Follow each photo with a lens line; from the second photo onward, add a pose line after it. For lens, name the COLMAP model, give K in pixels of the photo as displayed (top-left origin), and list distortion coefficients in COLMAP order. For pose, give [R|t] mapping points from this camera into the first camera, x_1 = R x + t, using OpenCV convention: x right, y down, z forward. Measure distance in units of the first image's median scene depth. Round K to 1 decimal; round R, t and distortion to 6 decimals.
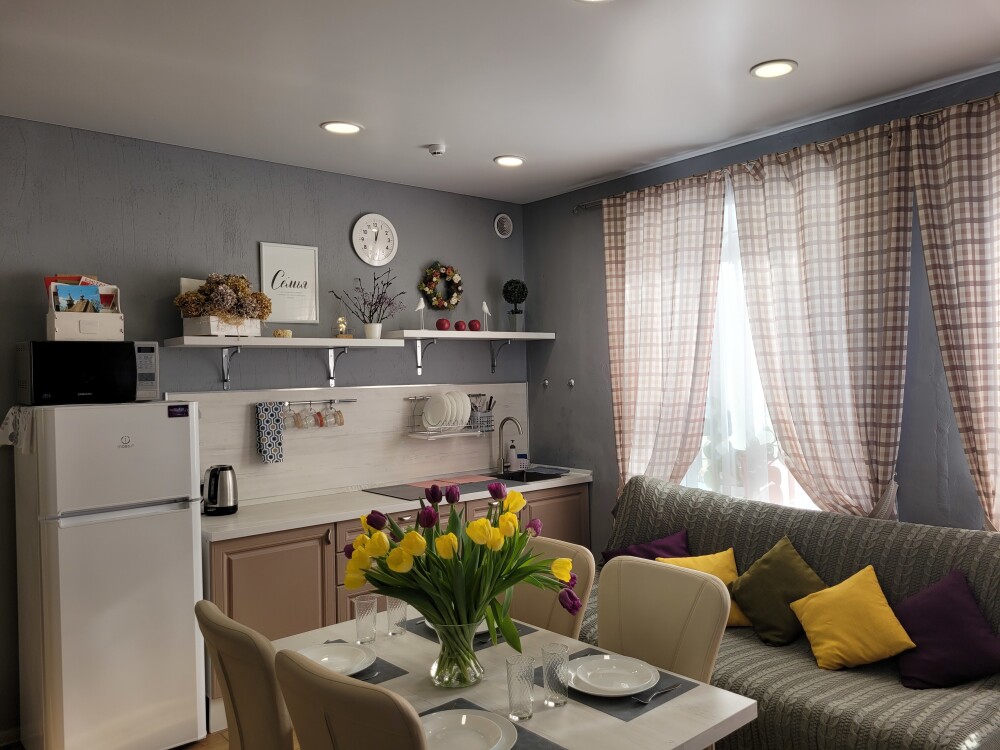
lens RADIAL K [[761.5, 0, 533.2], [0, 761.5, 375.6], [0, 0, 1]] dist [0.037786, 0.002811]
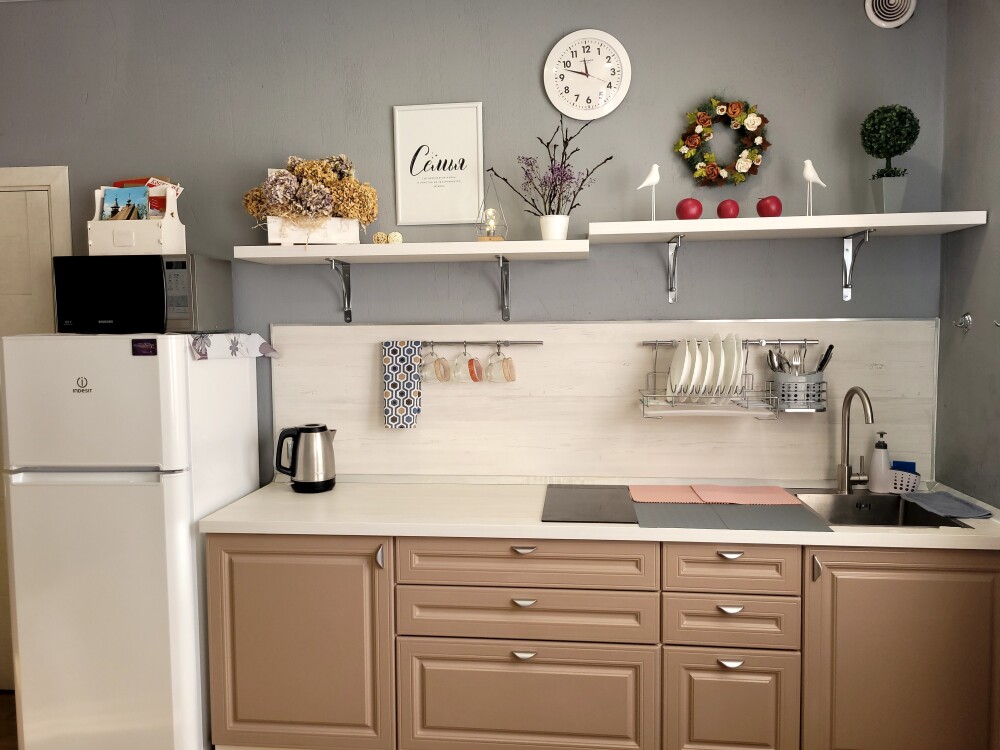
lens RADIAL K [[778.8, 0, 500.0], [0, 778.8, 375.0], [0, 0, 1]] dist [0.042134, -0.003623]
pose [[0.670437, 0.063832, -0.739216, 0.234496], [-0.007861, 0.996848, 0.078949, 0.008823], [0.741925, -0.047120, 0.668825, 0.574774]]
